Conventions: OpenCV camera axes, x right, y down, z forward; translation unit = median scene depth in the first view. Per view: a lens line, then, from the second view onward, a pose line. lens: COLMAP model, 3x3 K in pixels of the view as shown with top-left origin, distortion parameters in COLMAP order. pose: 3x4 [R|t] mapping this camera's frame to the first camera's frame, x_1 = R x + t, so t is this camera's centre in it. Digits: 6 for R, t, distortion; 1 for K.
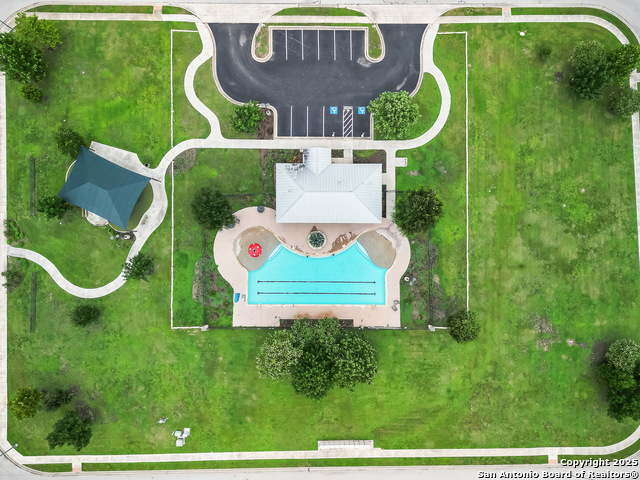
lens RADIAL K [[450.7, 0, 320.0], [0, 450.7, 240.0], [0, 0, 1]] dist [0.067885, -0.065564]
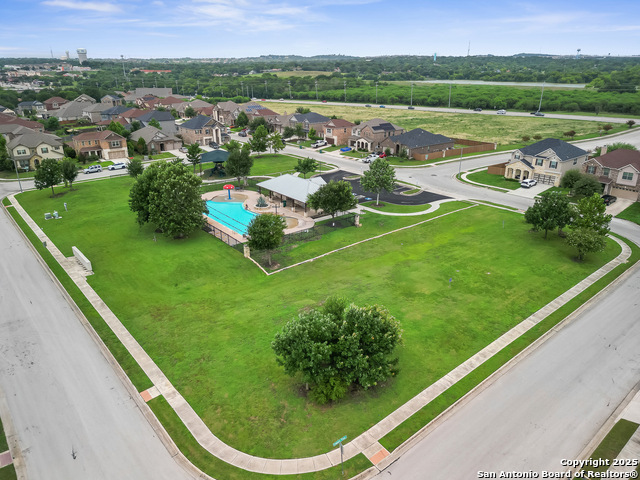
lens RADIAL K [[450.7, 0, 320.0], [0, 450.7, 240.0], [0, 0, 1]] dist [0.067885, -0.065564]
pose [[0.631566, 0.272295, -0.725934, 0.966842], [-0.774128, 0.273414, -0.570938, 0.575453], [0.043017, 0.922551, 0.383470, 0.629672]]
